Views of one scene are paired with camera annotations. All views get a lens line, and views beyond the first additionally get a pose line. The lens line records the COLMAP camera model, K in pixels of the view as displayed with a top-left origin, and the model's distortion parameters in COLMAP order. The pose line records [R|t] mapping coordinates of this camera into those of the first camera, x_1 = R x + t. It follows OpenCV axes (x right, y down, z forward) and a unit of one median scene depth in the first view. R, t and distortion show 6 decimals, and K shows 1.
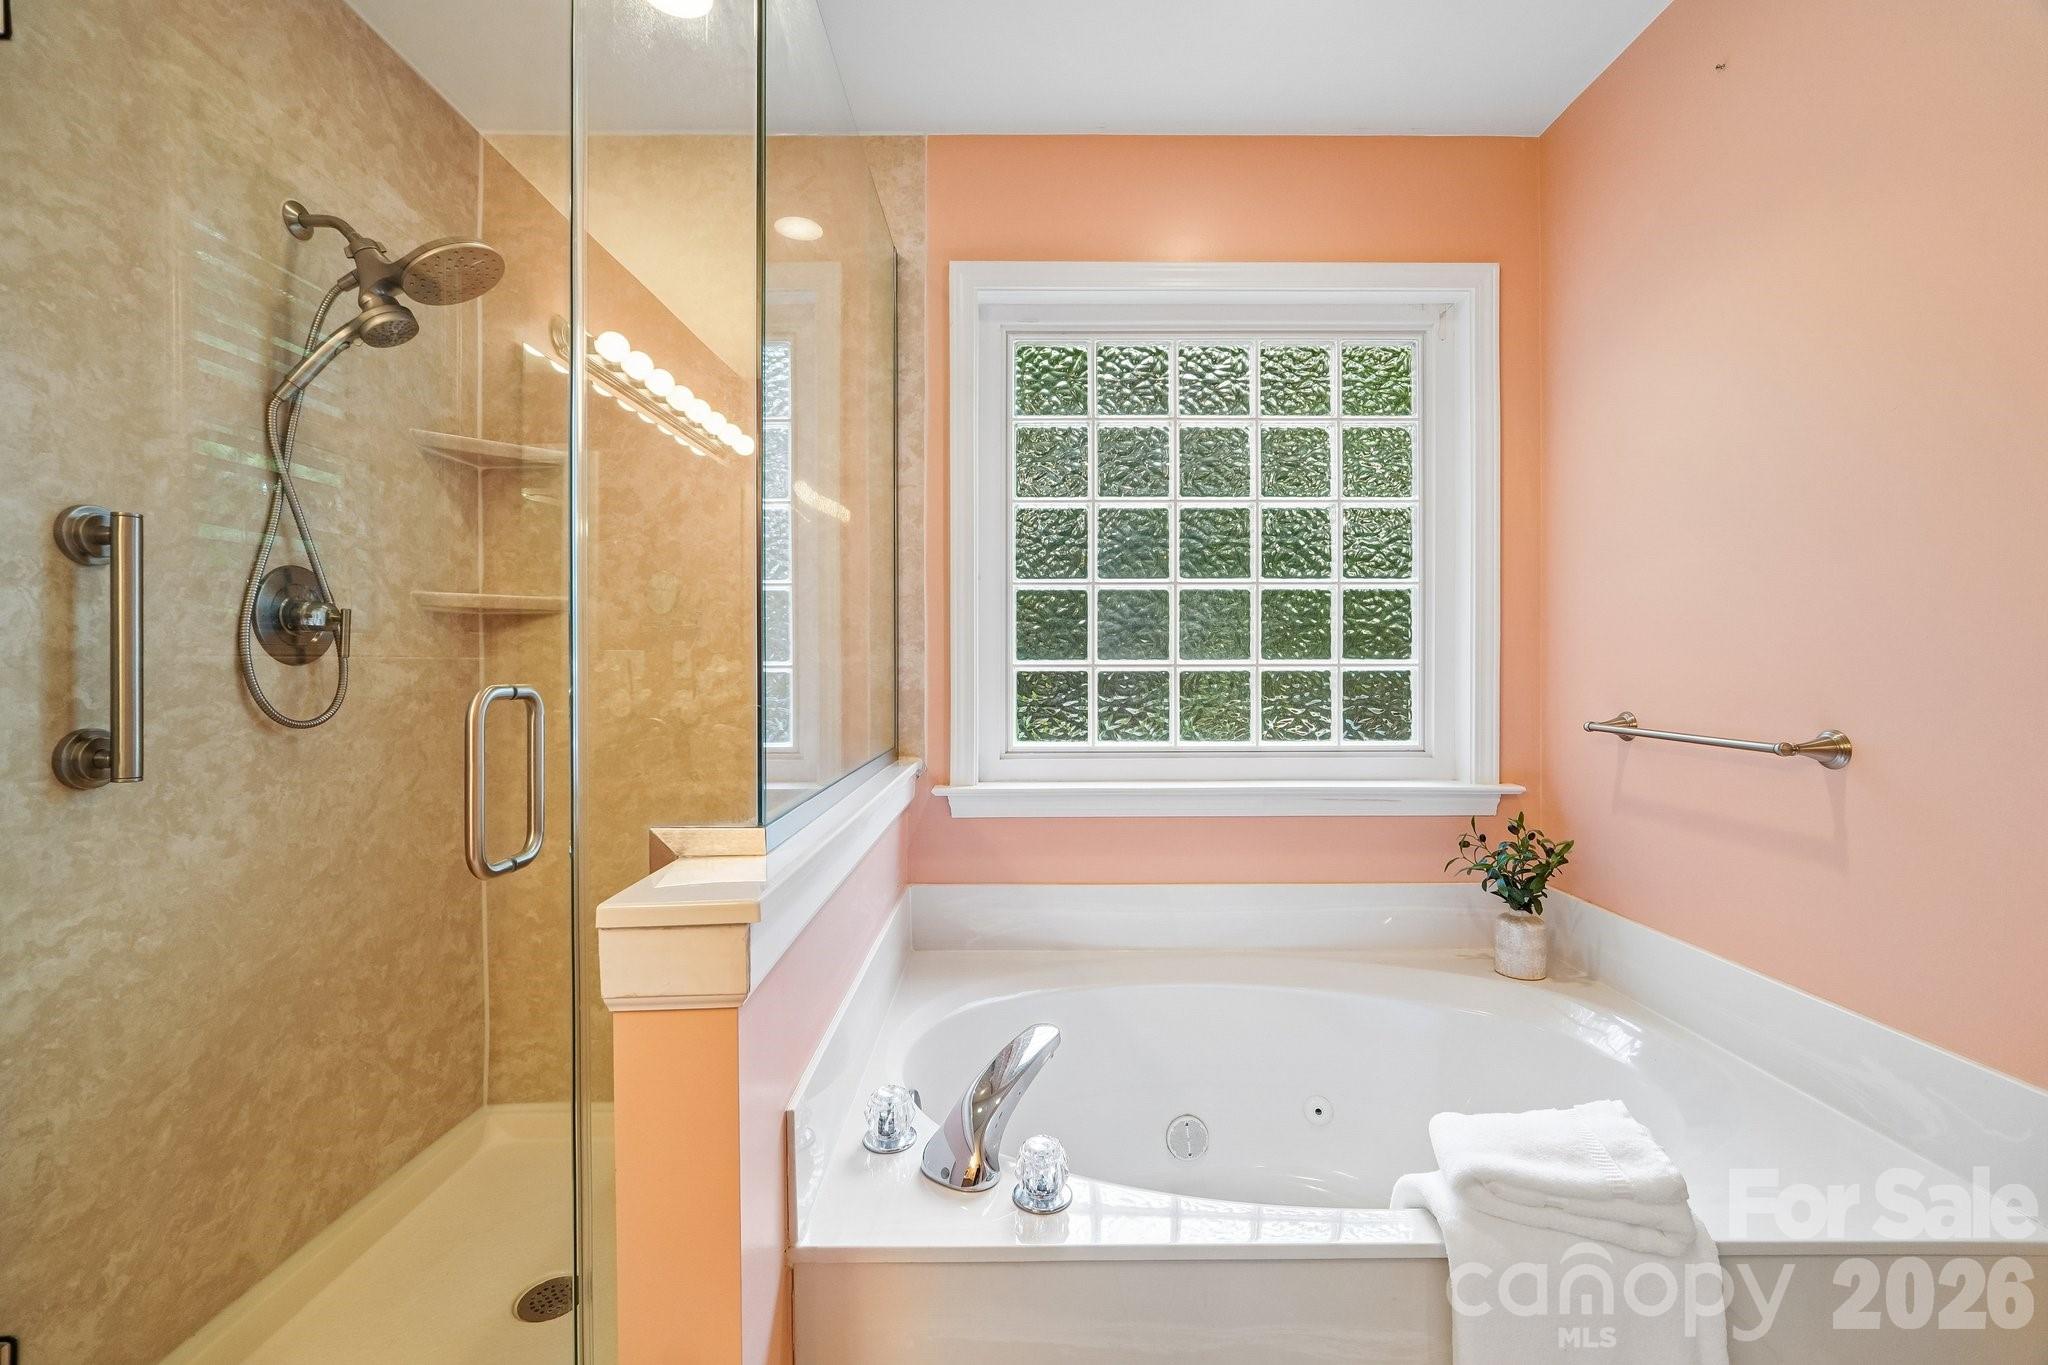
lens RADIAL K [[874.7, 0, 1027.9], [0, 874.7, 670.5], [0, 0, 1]] dist [-0.004365, 0.001306]
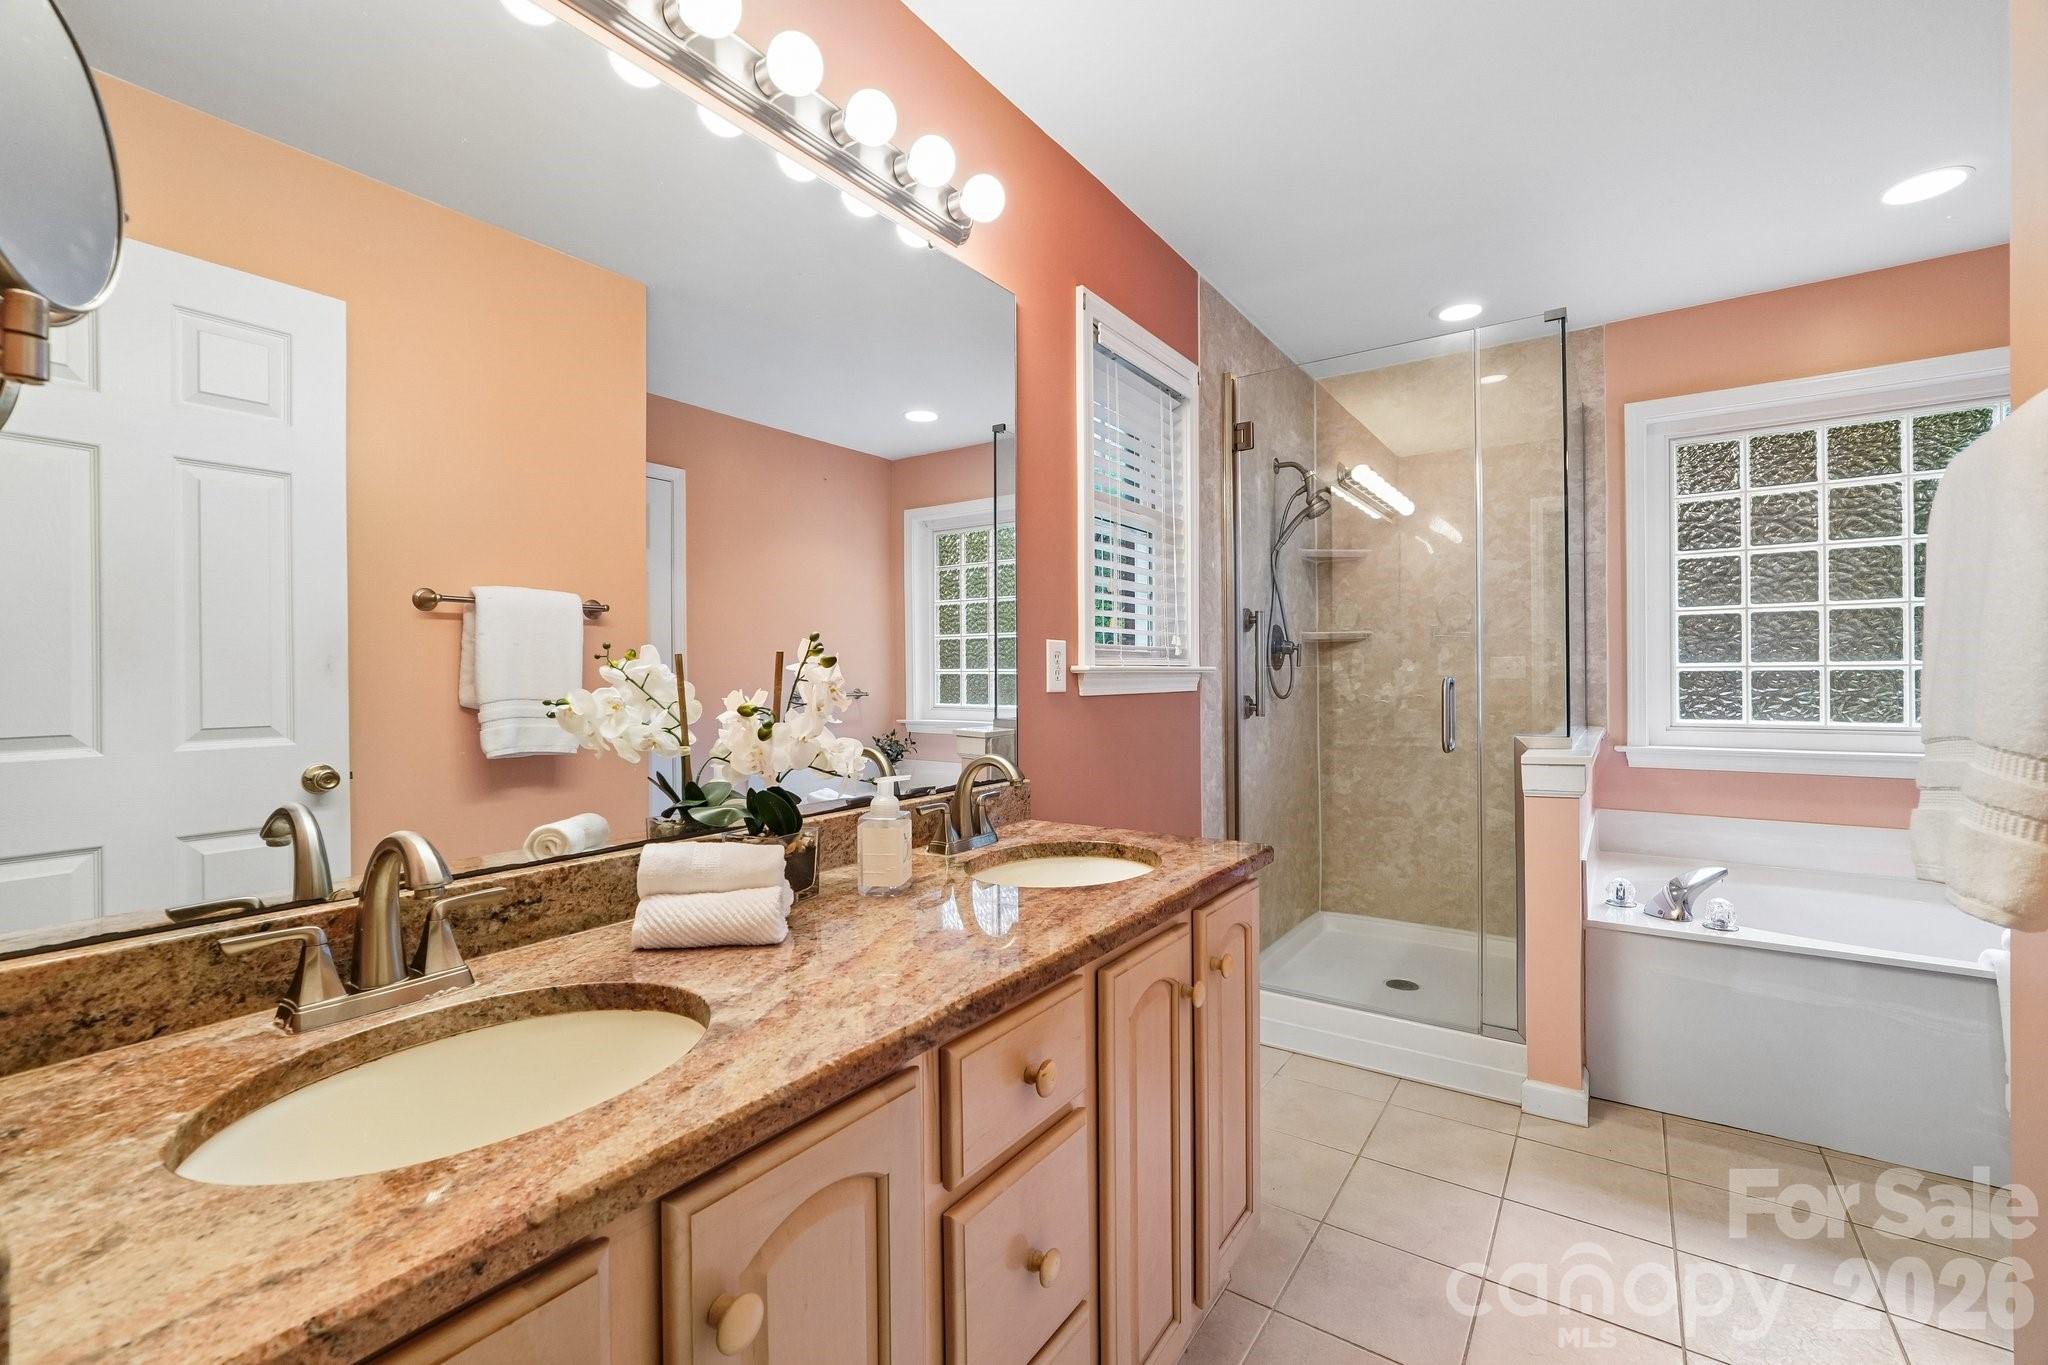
lens RADIAL K [[874.7, 0, 1025.7], [0, 874.7, 675.7], [0, 0, 1]] dist [-0.004365, 0.001306]
pose [[0.820184, -0.004972, -0.572079, -0.074383], [0.003195, 0.999986, -0.004112, 0.011331], [0.572091, 0.001545, 0.820189, -0.816541]]
